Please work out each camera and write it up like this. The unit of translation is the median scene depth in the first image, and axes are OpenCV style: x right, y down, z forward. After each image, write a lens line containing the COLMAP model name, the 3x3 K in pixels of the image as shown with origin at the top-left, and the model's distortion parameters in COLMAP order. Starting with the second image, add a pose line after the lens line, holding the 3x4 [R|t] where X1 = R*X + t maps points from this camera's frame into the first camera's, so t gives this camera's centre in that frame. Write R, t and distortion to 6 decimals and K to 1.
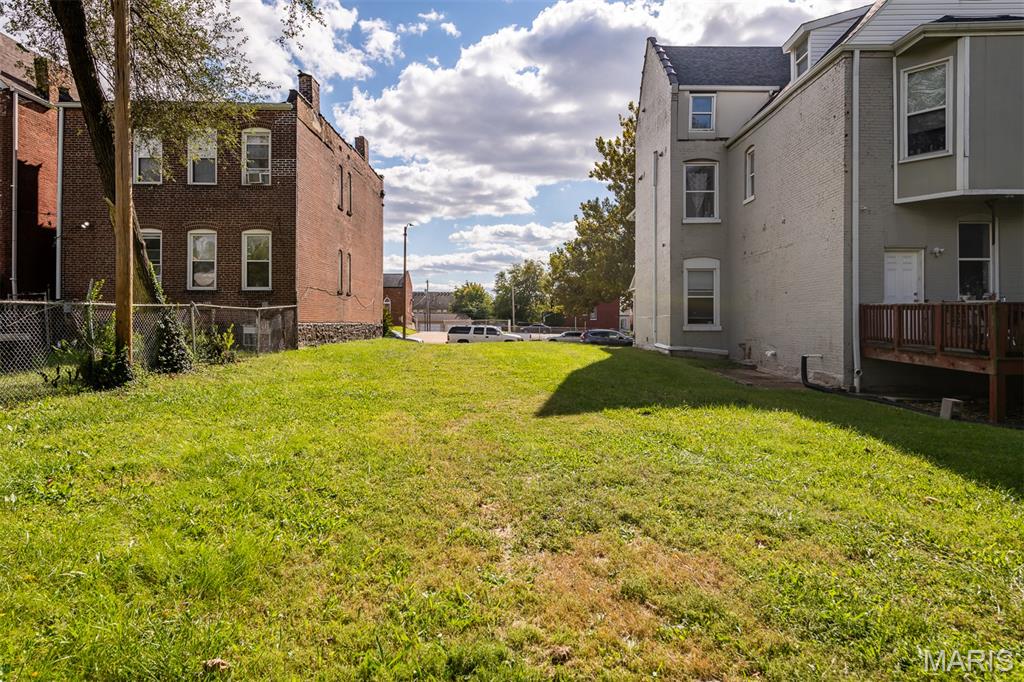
lens RADIAL K [[602.2, 0, 500.5], [0, 602.2, 326.8], [0, 0, 1]] dist [0.013096, -0.003763]
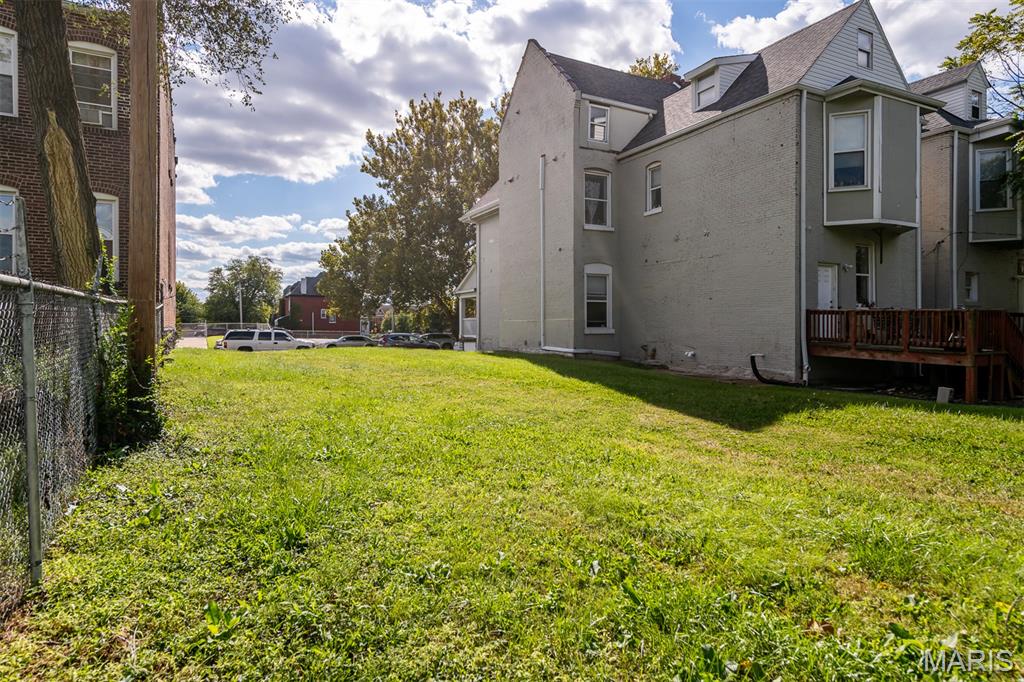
lens RADIAL K [[602.2, 0, 494.7], [0, 602.2, 332.7], [0, 0, 1]] dist [0.013096, -0.003763]
pose [[0.879398, -0.009539, 0.475992, -0.300587], [0.007017, 0.999950, 0.007075, -0.003677], [-0.476036, -0.002882, 0.879421, 0.162277]]
